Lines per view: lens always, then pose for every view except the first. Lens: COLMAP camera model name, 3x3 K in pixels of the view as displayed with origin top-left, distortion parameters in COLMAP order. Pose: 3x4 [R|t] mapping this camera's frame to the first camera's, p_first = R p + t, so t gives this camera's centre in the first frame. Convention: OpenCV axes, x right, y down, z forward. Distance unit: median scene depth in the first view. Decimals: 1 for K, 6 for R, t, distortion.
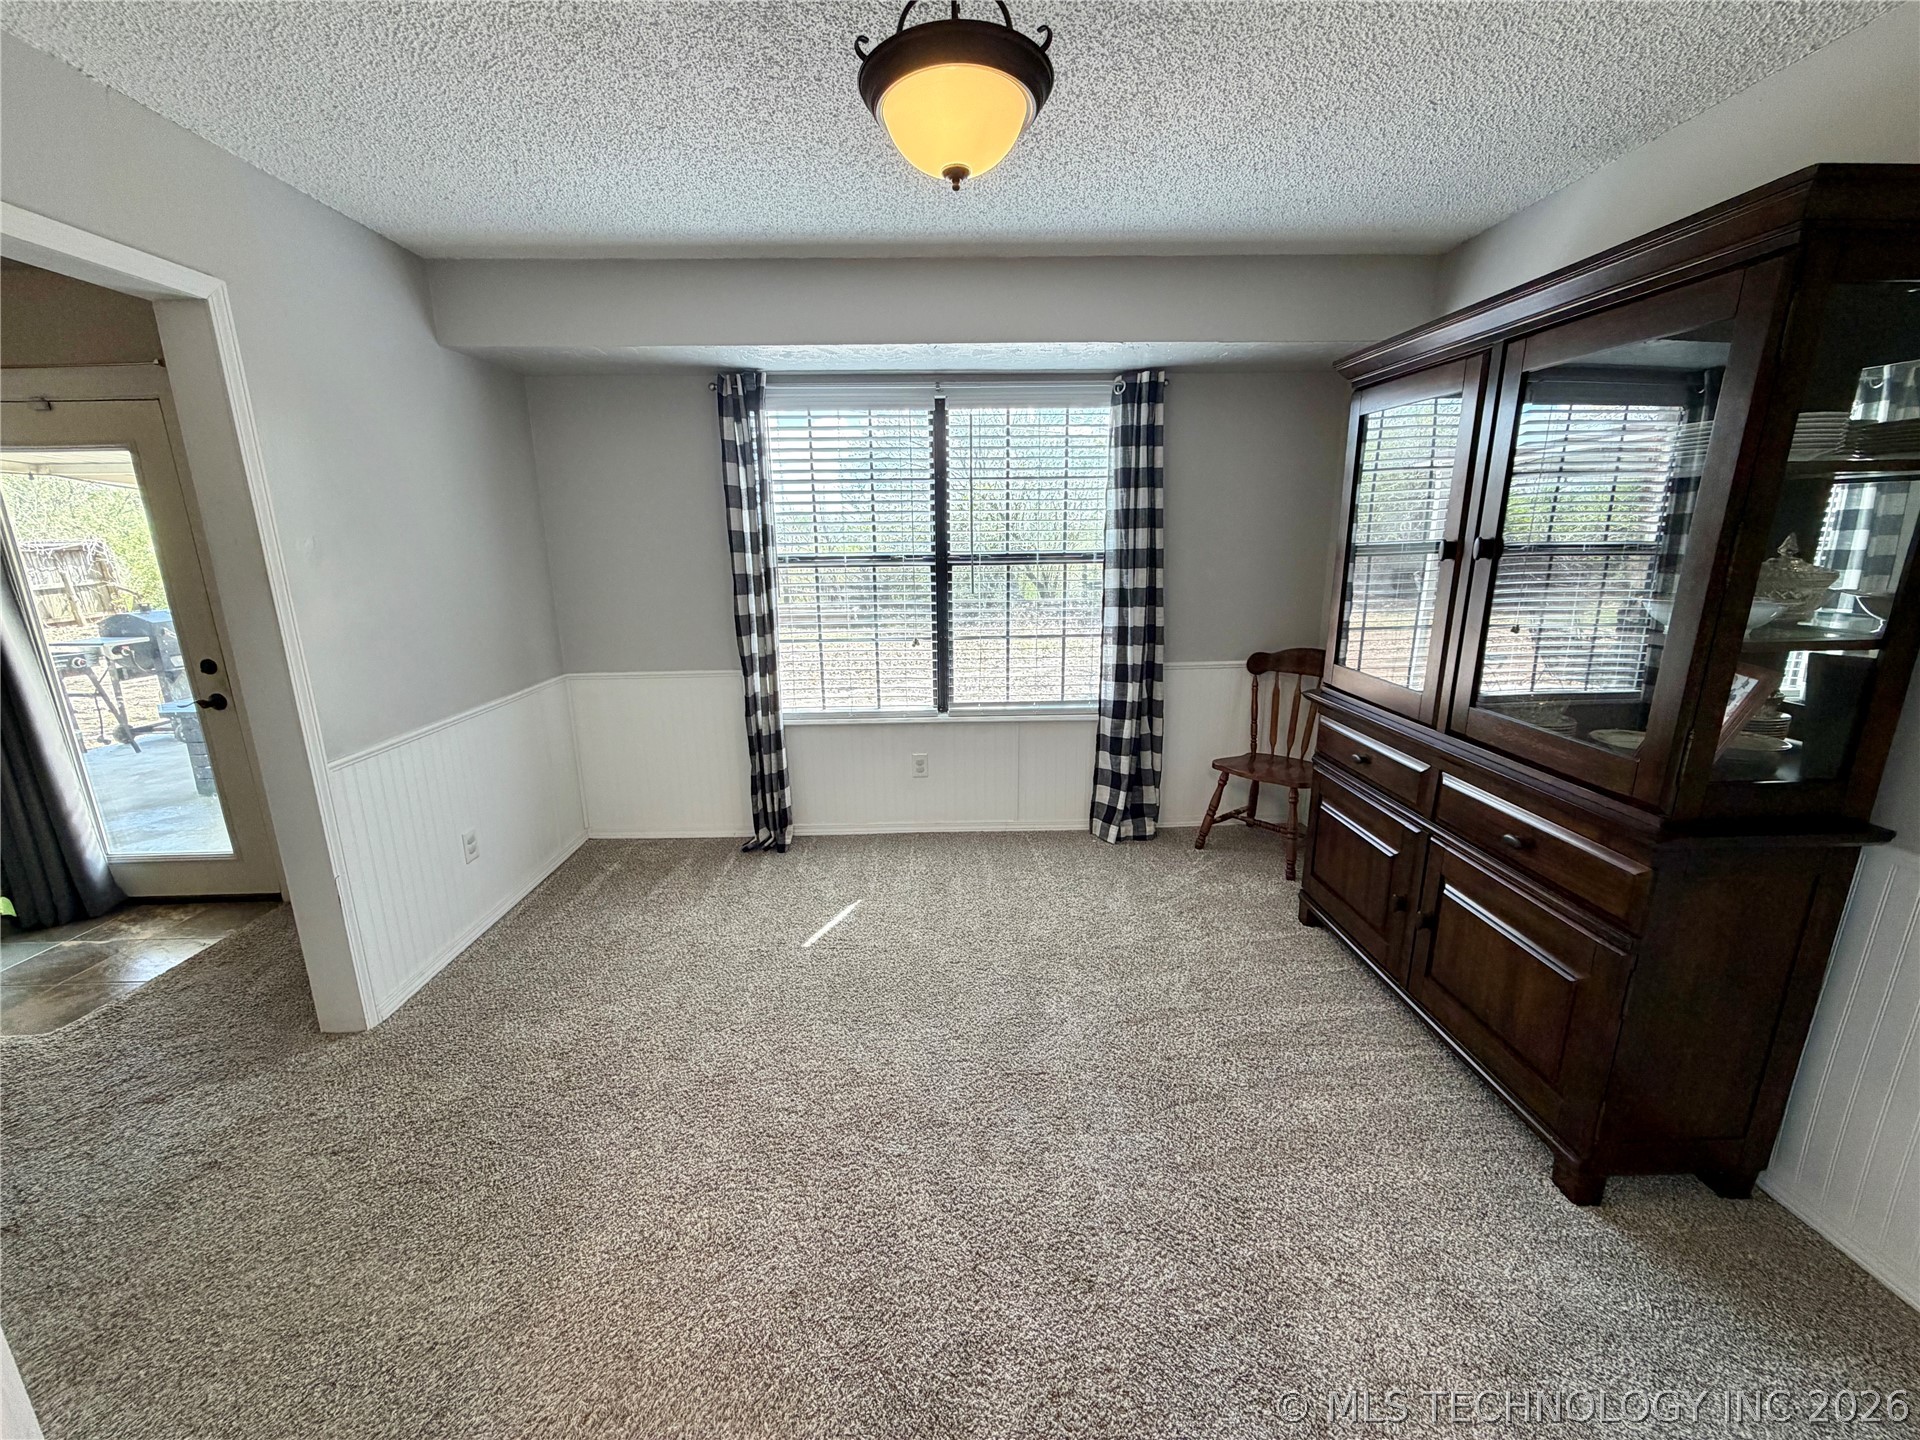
lens RADIAL K [[763.6, 0, 953.2], [0, 763.6, 720.9], [0, 0, 1]] dist [-0.001938, 0.000217]
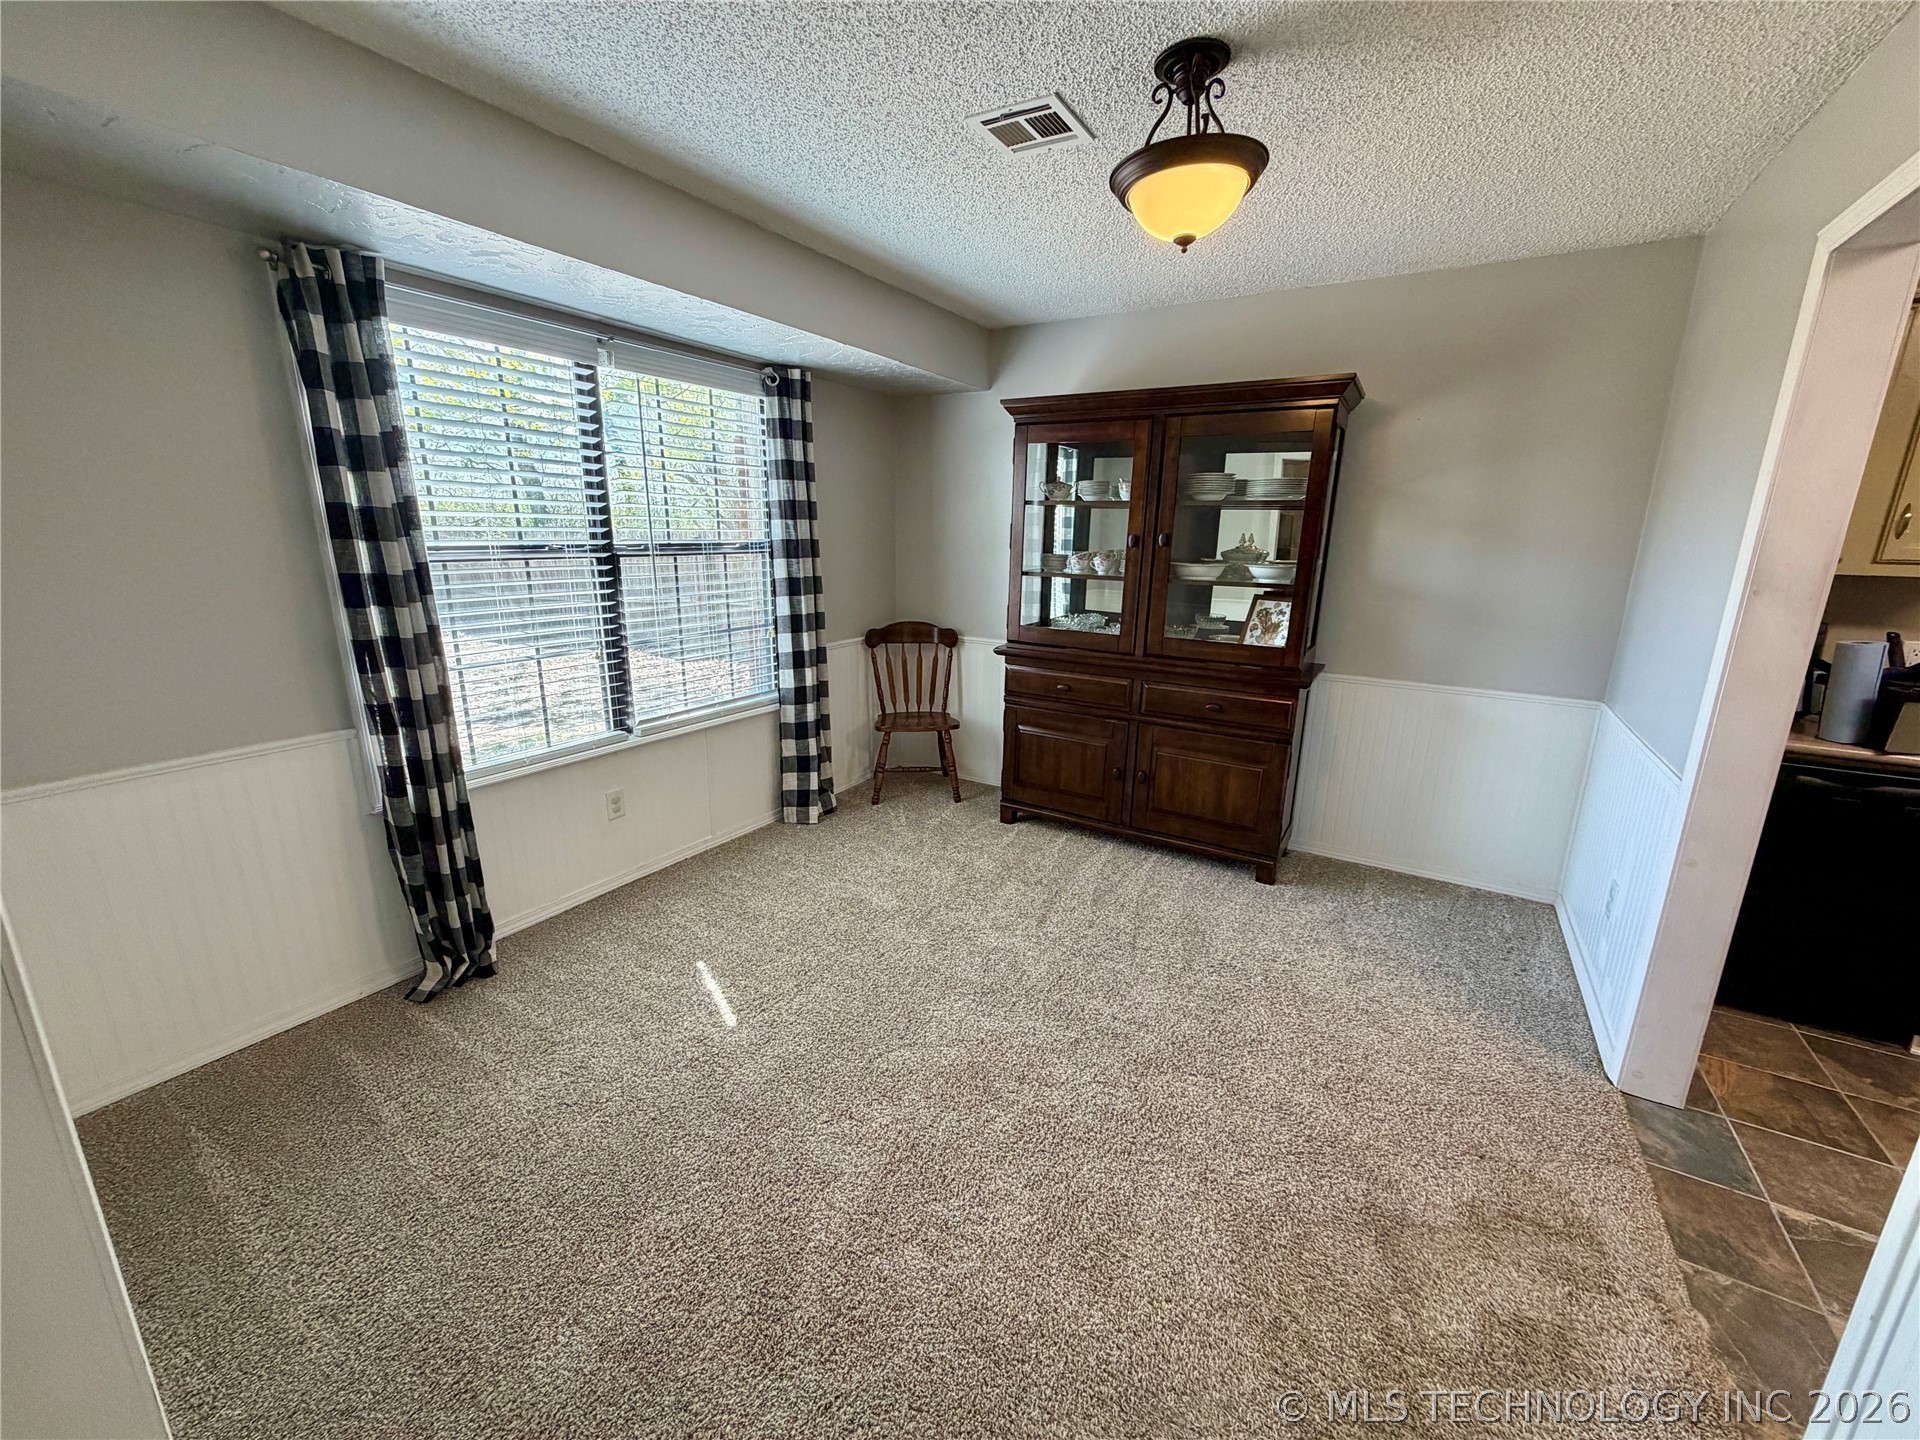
lens RADIAL K [[763.6, 0, 953.2], [0, 763.6, 720.9], [0, 0, 1]] dist [-0.001938, 0.000217]
pose [[0.551199, -0.185155, 0.813570, -0.524818], [0.178327, 0.978679, 0.101914, -0.050214], [-0.815094, 0.088907, 0.572466, 0.249518]]
